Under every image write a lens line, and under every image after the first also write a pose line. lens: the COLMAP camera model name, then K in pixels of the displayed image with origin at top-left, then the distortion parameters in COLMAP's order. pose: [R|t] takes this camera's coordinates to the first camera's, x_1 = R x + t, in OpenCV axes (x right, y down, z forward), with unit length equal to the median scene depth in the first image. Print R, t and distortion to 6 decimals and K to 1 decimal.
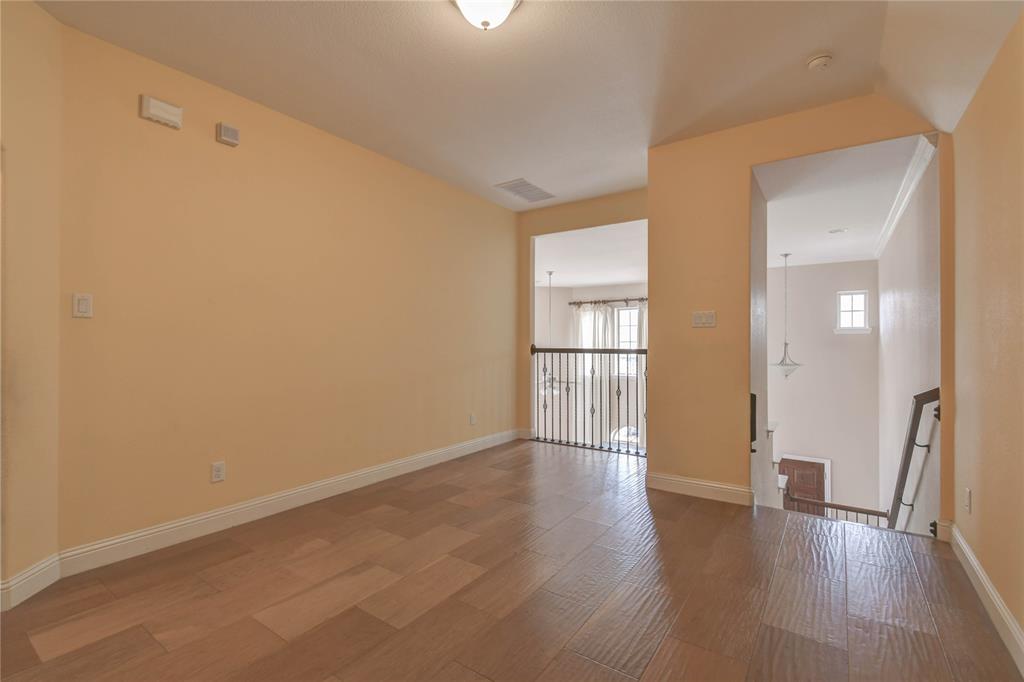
lens RADIAL K [[454.9, 0, 500.2], [0, 454.9, 343.7], [0, 0, 1]] dist [0.023253, -0.016341]
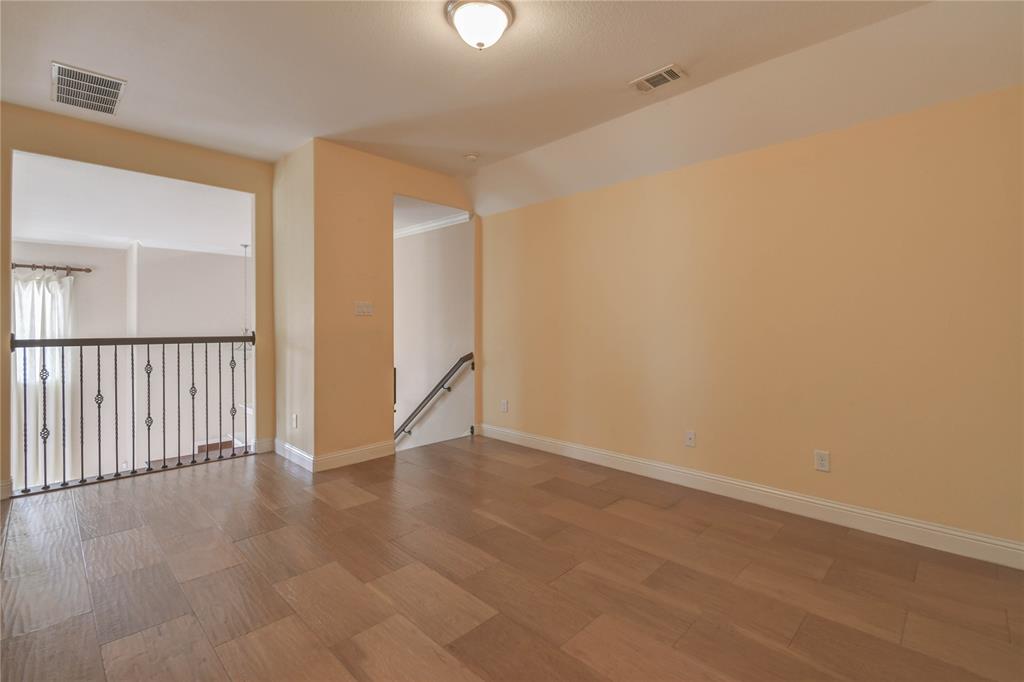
lens RADIAL K [[469.6, 0, 511.6], [0, 469.6, 327.8], [0, 0, 1]] dist [-0.001242, -0.006885]
pose [[0.141964, -0.003401, 0.989866, -0.722603], [0.007449, 0.999969, 0.002367, -0.004436], [-0.989844, 0.007038, 0.141985, 0.478039]]
